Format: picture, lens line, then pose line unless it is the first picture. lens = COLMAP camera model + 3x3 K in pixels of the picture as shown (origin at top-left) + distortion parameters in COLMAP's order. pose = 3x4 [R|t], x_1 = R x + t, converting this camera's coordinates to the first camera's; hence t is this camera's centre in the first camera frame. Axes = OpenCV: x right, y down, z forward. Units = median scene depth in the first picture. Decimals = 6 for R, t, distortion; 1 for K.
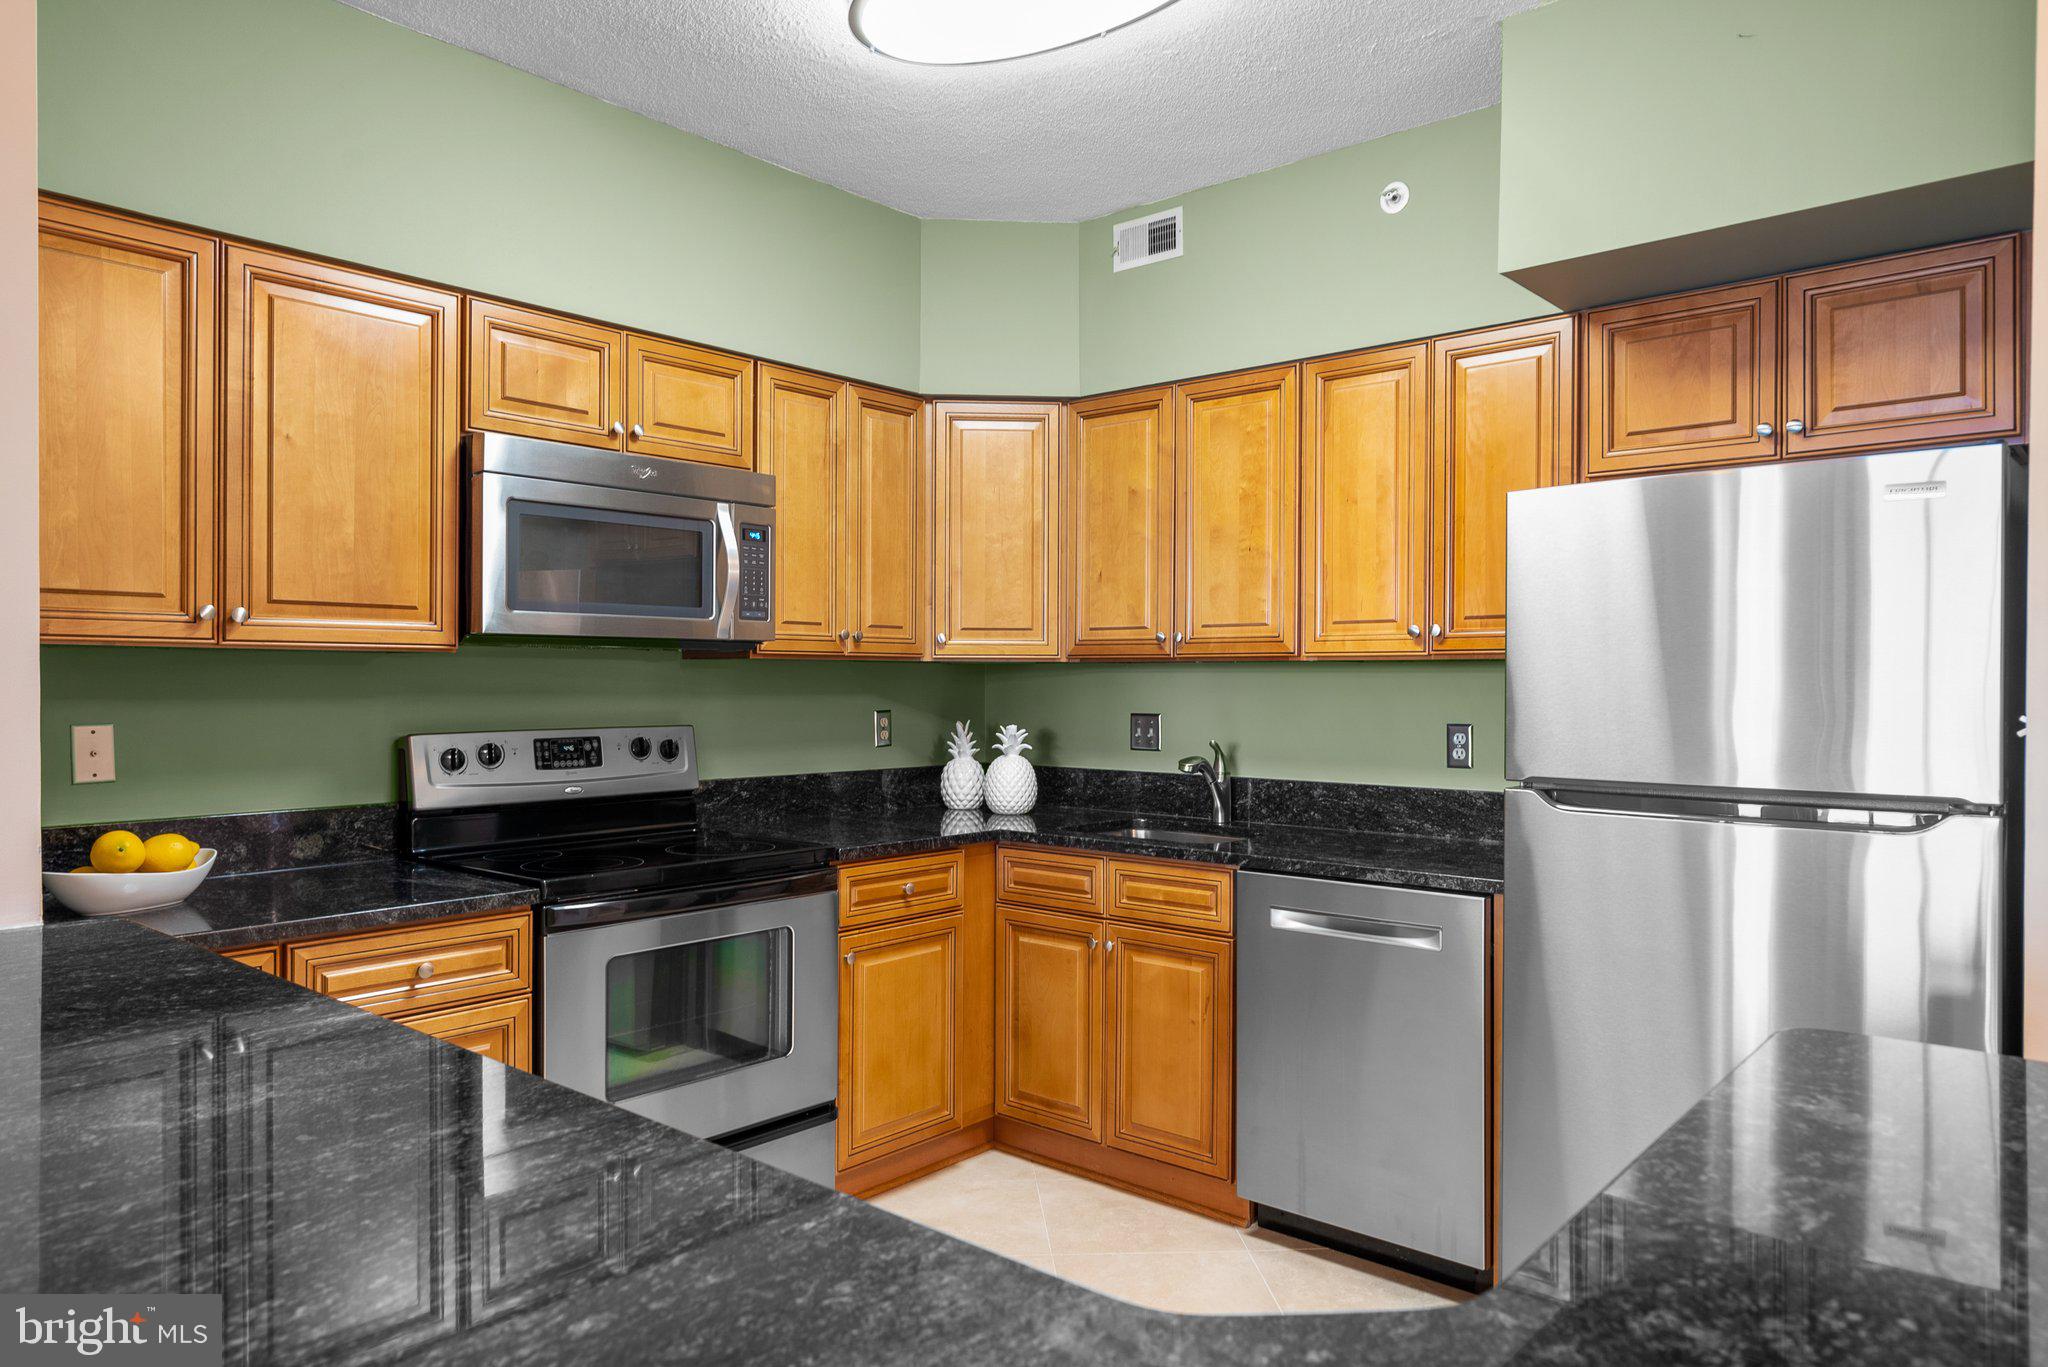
lens RADIAL K [[1323.8, 0, 1014.7], [0, 1323.8, 683.9], [0, 0, 1]] dist [0.011095, 0.002855]
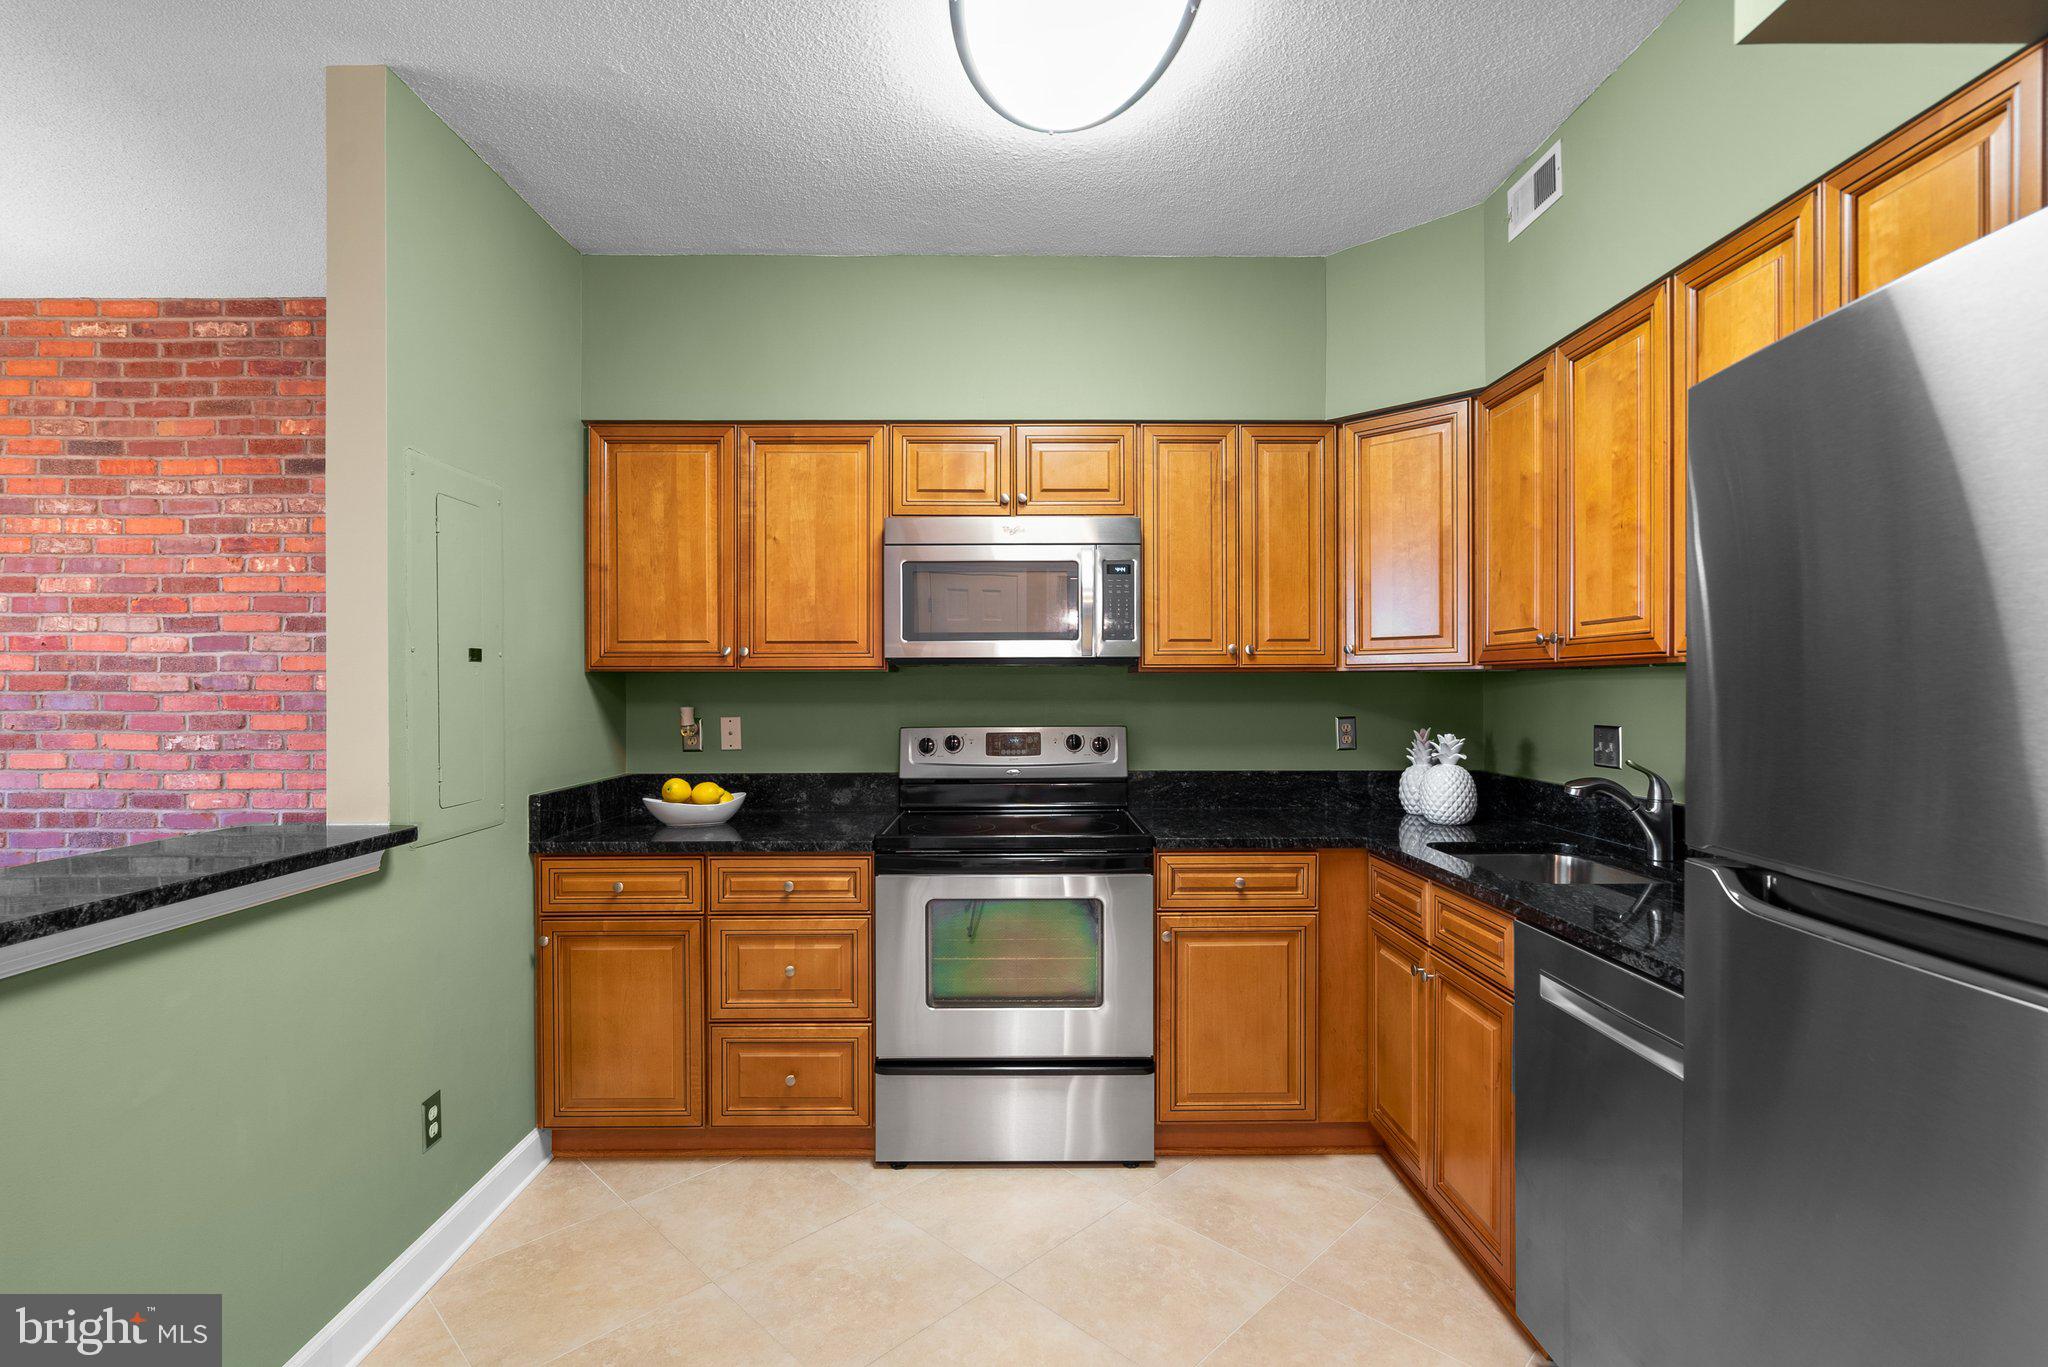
lens RADIAL K [[946.1, 0, 1019.1], [0, 946.1, 689.3], [0, 0, 1]] dist [-0.004005, 0.000329]
pose [[0.665369, -0.003863, -0.746504, 0.366278], [0.001877, 0.999992, -0.003502, -0.000450], [0.746512, 0.000929, 0.665371, 0.343728]]
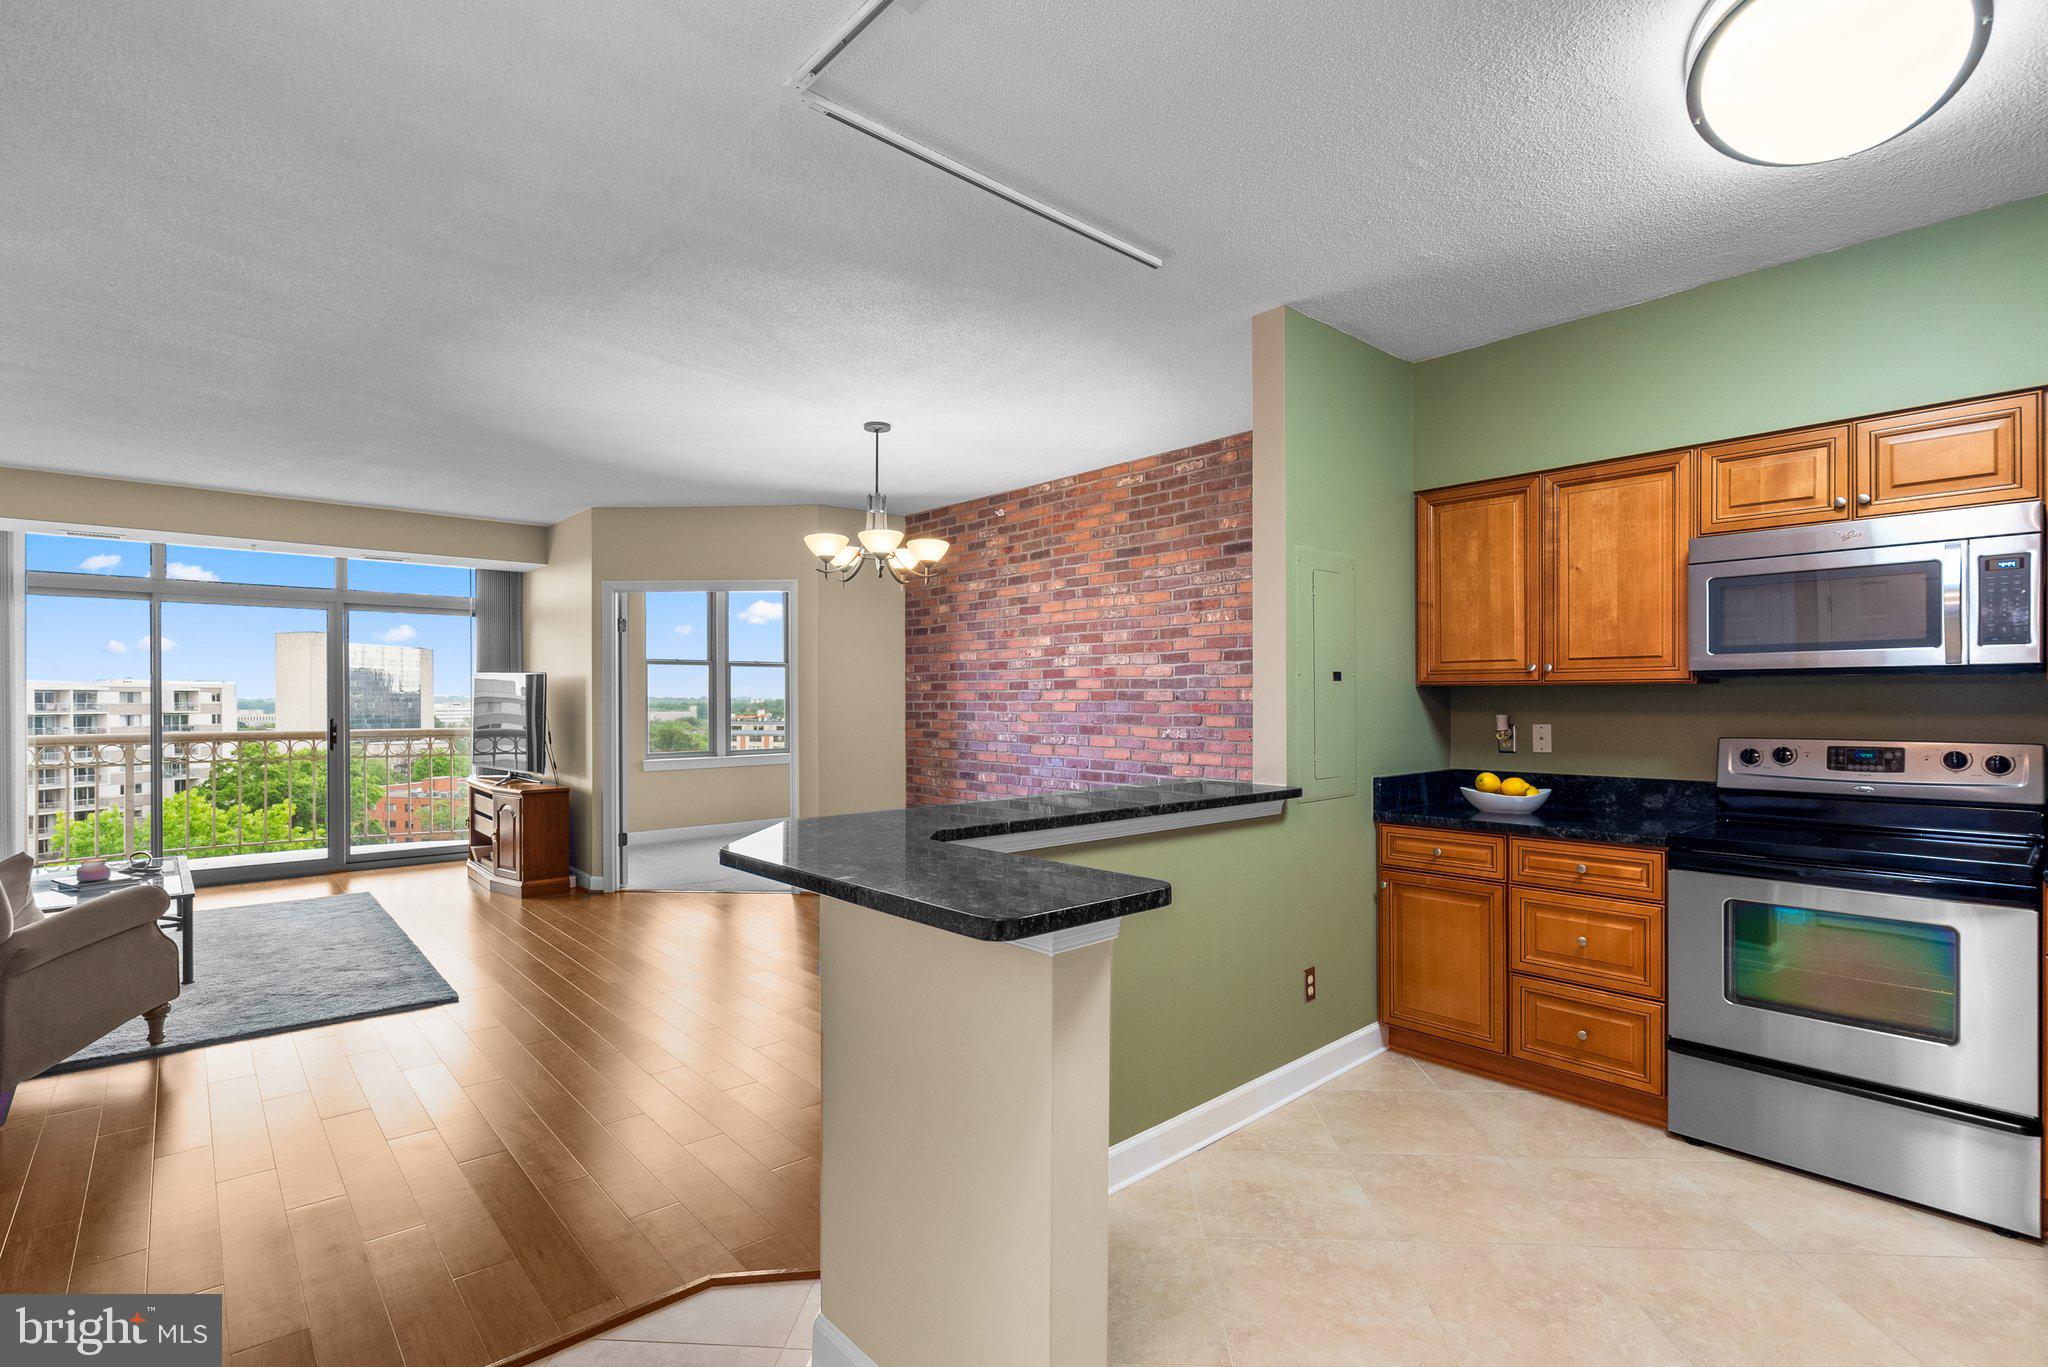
lens RADIAL K [[954.9, 0, 1021.6], [0, 954.9, 701.3], [0, 0, 1]] dist [-0.006326, 0.004614]
pose [[-0.122717, -0.000752, -0.992441, 0.623914], [-0.001338, 0.999999, -0.000592, -0.001345], [0.992441, 0.001255, -0.122718, 0.300021]]
